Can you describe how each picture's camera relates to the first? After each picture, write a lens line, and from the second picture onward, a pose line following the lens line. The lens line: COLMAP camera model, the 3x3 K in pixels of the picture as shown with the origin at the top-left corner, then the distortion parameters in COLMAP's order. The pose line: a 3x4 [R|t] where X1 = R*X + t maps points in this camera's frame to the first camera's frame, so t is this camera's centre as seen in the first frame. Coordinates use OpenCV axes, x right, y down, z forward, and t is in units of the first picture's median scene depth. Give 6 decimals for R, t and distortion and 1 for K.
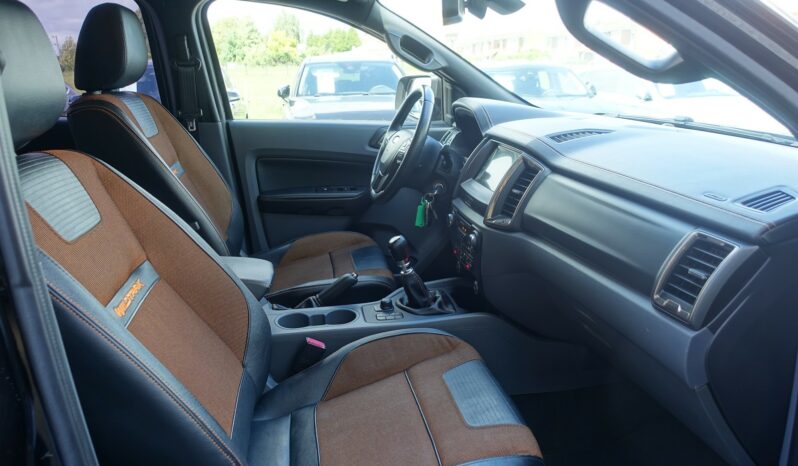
lens RADIAL K [[543.2, 0, 399.0], [0, 543.2, 233.0], [0, 0, 1]] dist [-0.000745, -0.002295]
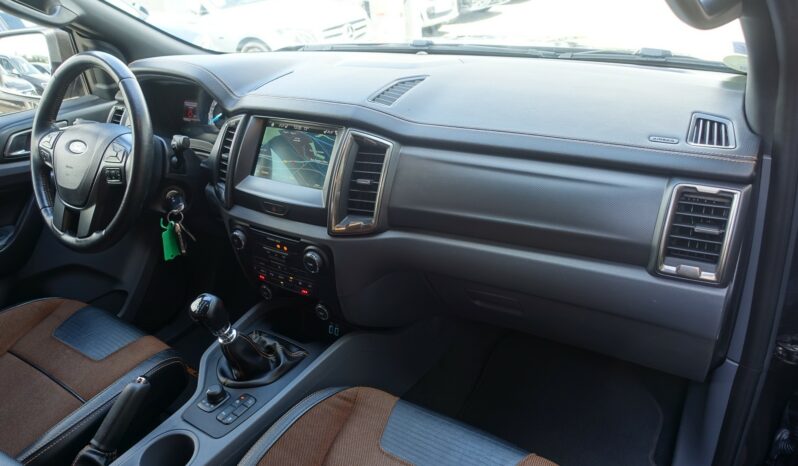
lens RADIAL K [[530.3, 0, 399.0], [0, 530.3, 233.0], [0, 0, 1]] dist [-0.024098, -0.000907]
pose [[0.685433, -0.382998, 0.619269, -0.222558], [0.281350, 0.923741, 0.259894, -0.181221], [-0.671583, -0.003908, 0.740919, 0.411820]]
